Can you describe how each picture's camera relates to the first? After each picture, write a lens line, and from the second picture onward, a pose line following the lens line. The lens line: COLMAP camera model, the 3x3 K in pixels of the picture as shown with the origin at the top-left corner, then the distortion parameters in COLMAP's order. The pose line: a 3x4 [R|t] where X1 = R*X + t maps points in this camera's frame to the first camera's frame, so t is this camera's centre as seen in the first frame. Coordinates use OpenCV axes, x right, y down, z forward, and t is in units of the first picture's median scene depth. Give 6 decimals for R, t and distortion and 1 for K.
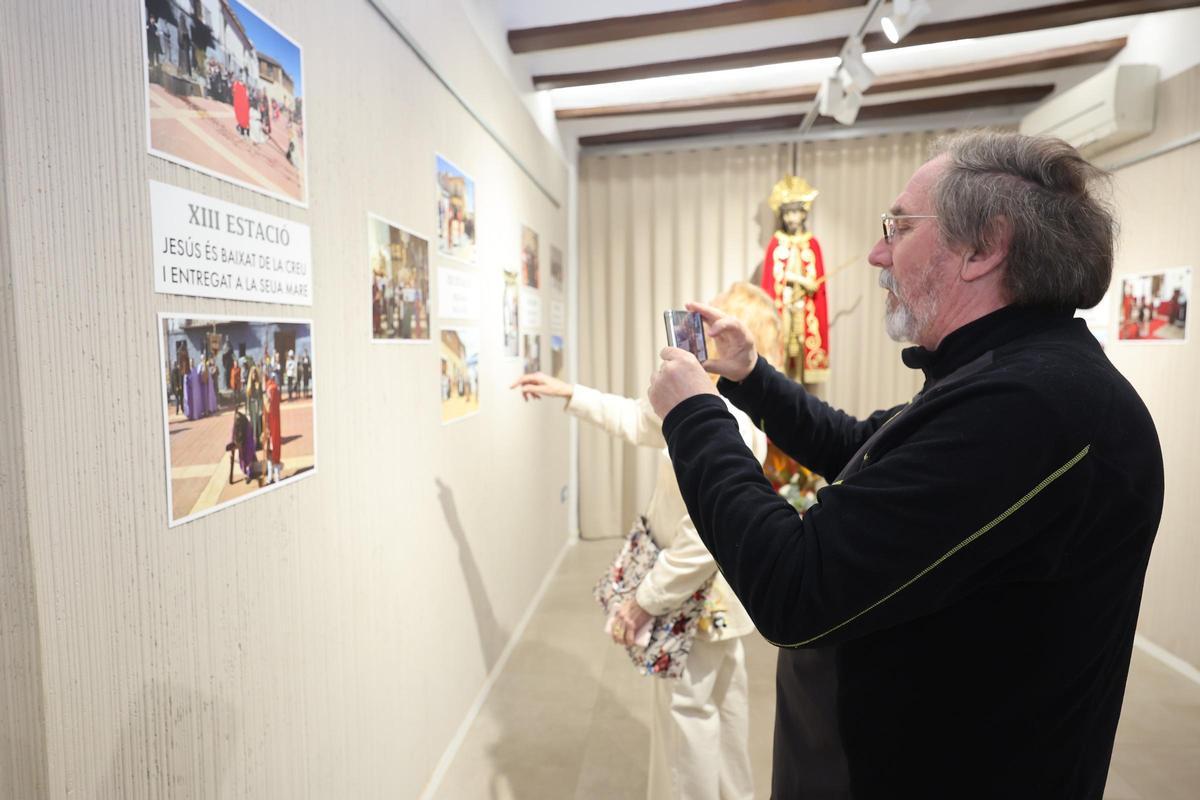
lens RADIAL K [[729.0, 0, 599.9], [0, 729.0, 395.8], [0, 0, 1]] dist [0.001299, 0.000860]
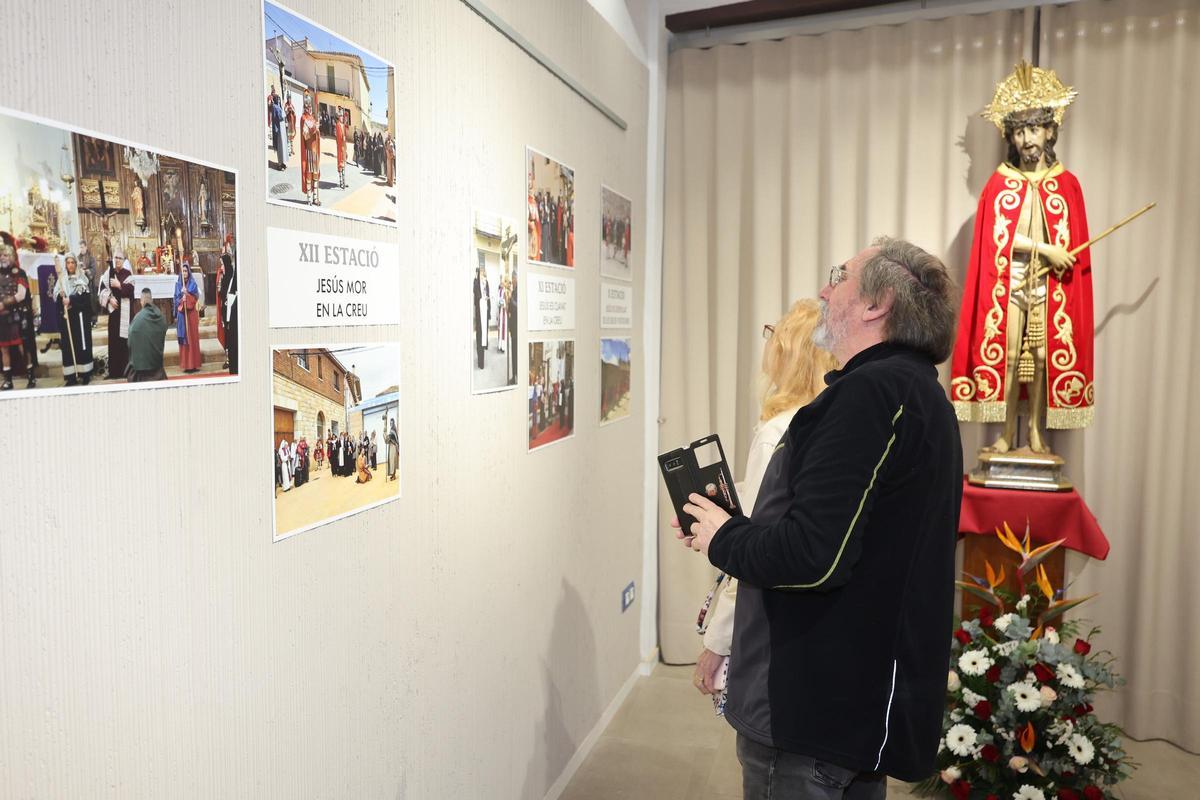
lens RADIAL K [[990.6, 0, 596.6], [0, 990.6, 398.1], [0, 0, 1]] dist [0.001848, 0.005541]
pose [[0.987396, 0.022000, -0.156732, 0.066425], [-0.022727, 0.999738, -0.002850, -0.037405], [0.156628, 0.006376, 0.987637, 0.217347]]
